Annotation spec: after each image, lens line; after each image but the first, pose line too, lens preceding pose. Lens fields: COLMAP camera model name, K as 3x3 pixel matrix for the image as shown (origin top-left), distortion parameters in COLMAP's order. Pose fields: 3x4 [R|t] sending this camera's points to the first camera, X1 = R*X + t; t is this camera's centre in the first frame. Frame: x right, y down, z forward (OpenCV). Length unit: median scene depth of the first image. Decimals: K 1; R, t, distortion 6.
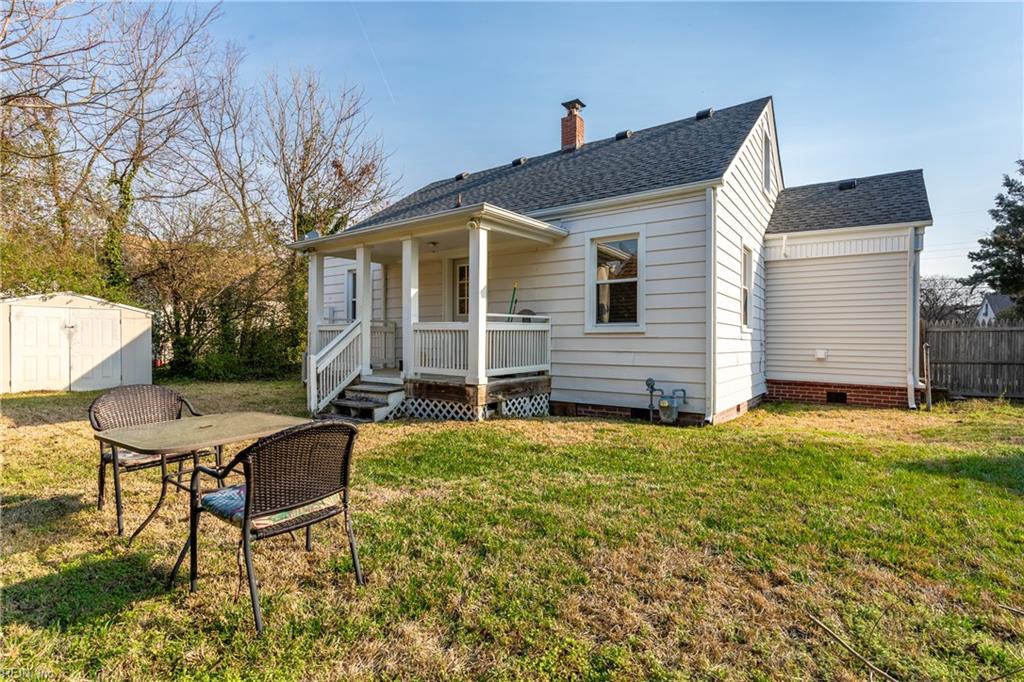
lens RADIAL K [[484.6, 0, 512.0], [0, 484.6, 341.0], [0, 0, 1]] dist [-0.002152, -0.000459]
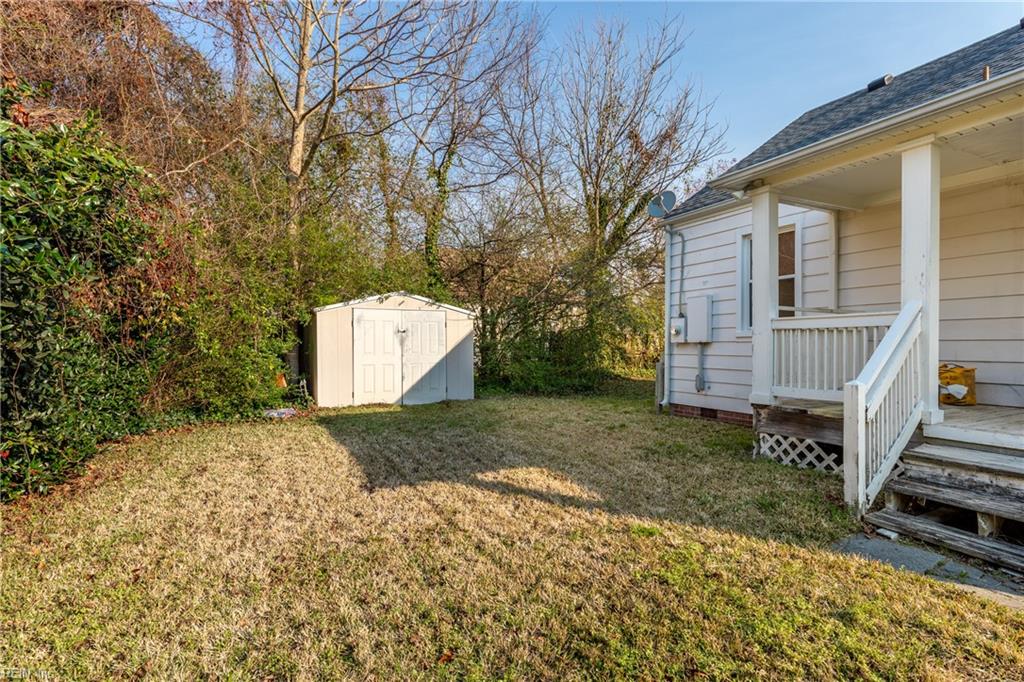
lens RADIAL K [[484.6, 0, 512.0], [0, 484.6, 341.0], [0, 0, 1]] dist [-0.002152, -0.000459]
pose [[0.890122, -0.007786, -0.455656, -0.312389], [0.006022, 0.999968, -0.005324, -0.005221], [0.455682, 0.001995, 0.890140, 0.285623]]
